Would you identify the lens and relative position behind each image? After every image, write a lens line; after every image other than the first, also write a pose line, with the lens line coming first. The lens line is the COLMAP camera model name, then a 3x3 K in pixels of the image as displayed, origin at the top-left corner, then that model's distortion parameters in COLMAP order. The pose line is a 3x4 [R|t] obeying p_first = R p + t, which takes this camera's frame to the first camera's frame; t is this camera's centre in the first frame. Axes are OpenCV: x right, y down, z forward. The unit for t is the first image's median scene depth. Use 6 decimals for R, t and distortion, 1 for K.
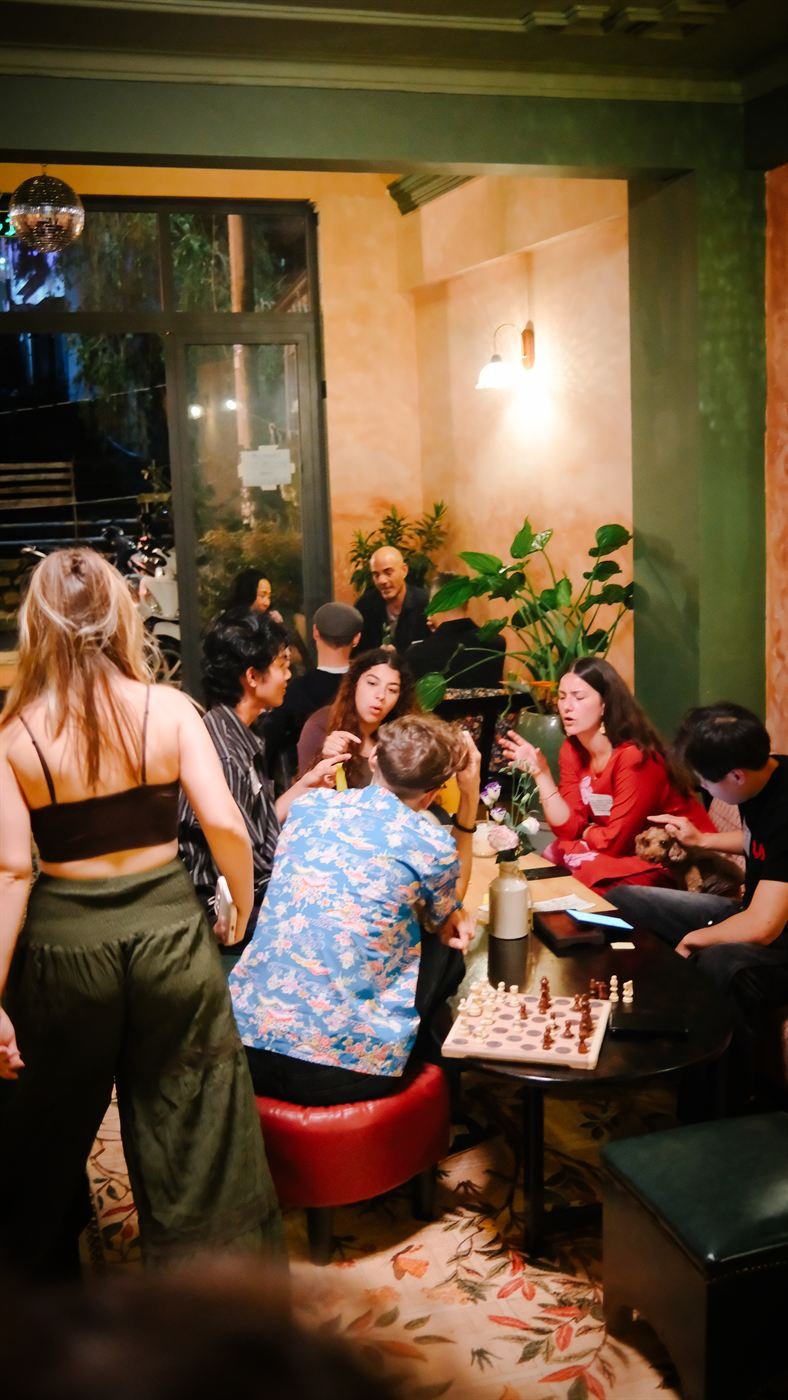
lens RADIAL K [[1665.8, 0, 394.0], [0, 1665.8, 700.0], [0, 0, 1]] dist [0.147785, 0.006859]
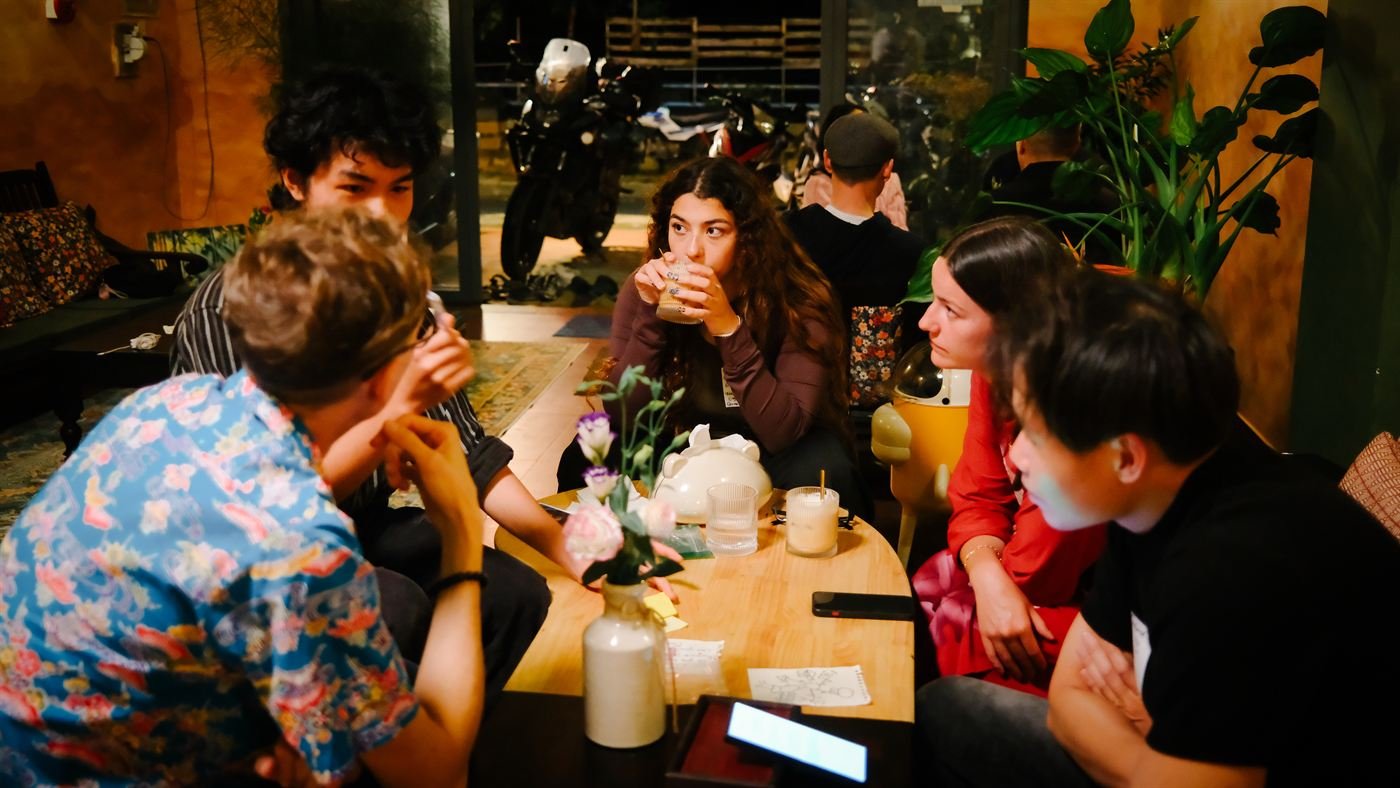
lens RADIAL K [[1665.8, 0, 700.0], [0, 1665.8, 394.0], [0, 0, 1]] dist [0.147785, 0.006859]
pose [[0.929154, 0.117502, -0.350524, 0.245625], [-0.099113, 0.992610, 0.070017, 0.008716], [0.356161, -0.030315, 0.933933, 0.573372]]
